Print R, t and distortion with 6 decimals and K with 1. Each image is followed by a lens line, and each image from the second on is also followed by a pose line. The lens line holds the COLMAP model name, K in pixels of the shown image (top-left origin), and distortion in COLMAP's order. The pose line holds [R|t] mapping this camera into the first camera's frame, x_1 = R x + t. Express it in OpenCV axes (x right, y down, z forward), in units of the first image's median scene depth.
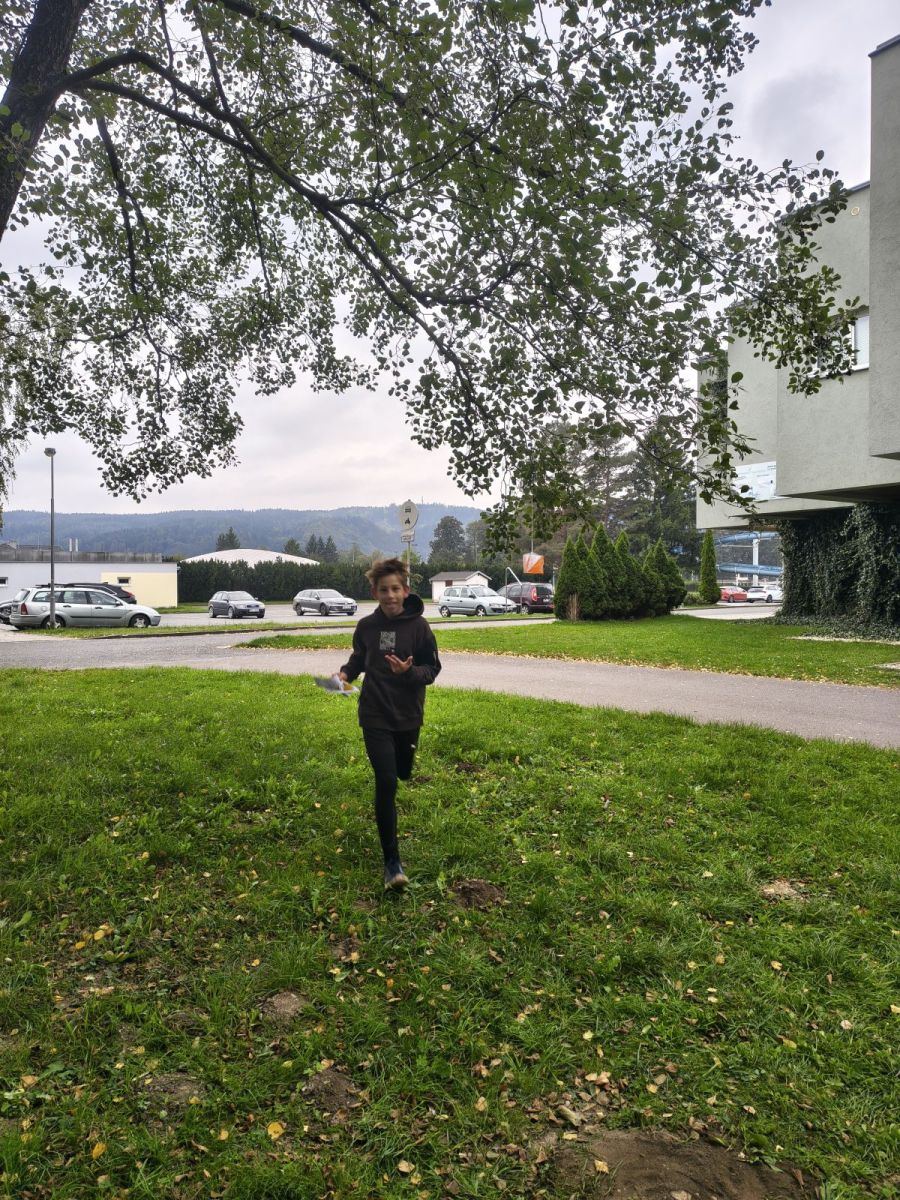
lens RADIAL K [[798.5, 0, 444.9], [0, 798.5, 591.6], [0, 0, 1]] dist [0.072540, -0.071893]
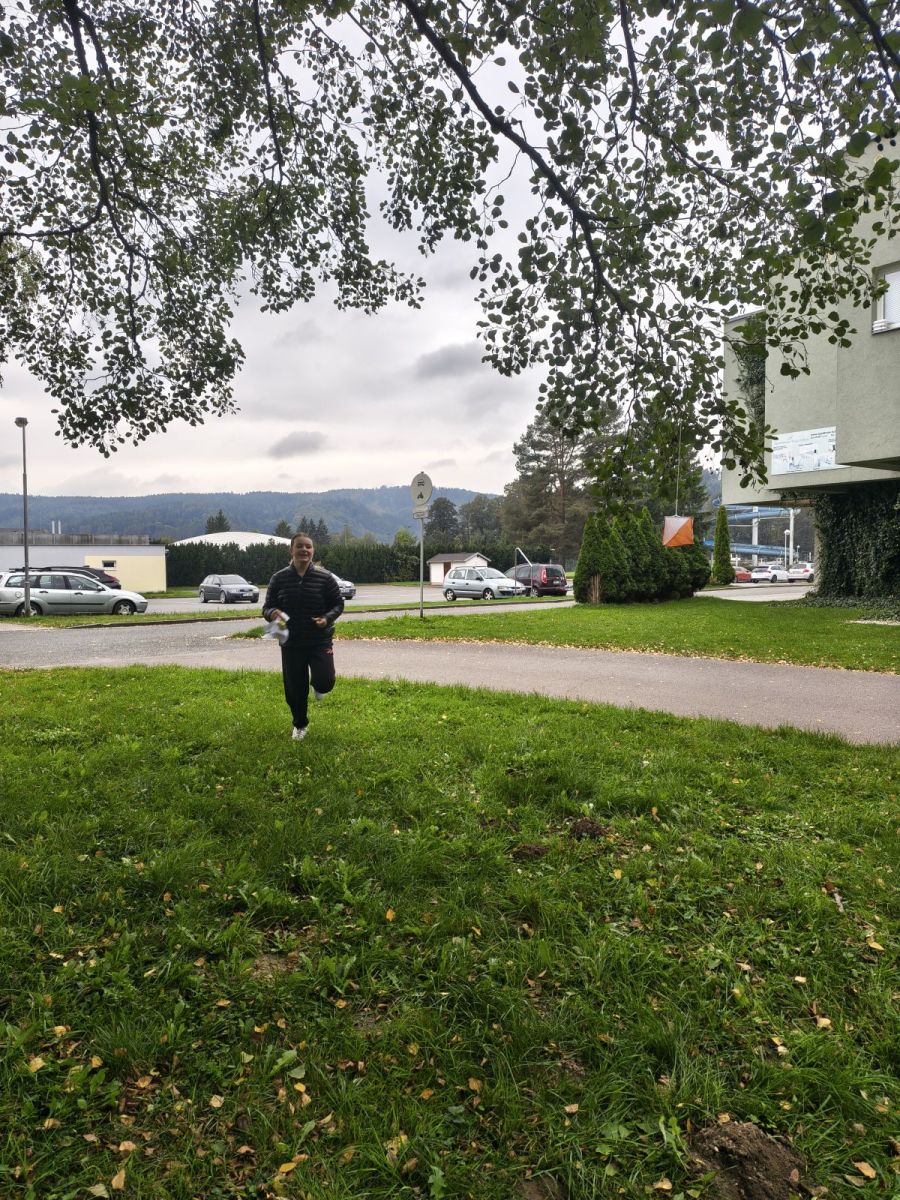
lens RADIAL K [[795.7, 0, 456.7], [0, 795.7, 595.2], [0, 0, 1]] dist [0.076518, -0.089794]
pose [[0.999652, -0.007120, 0.025402, -0.072484], [0.006436, 0.999617, 0.026909, 0.000498], [-0.025584, -0.026737, 0.999315, 0.233690]]
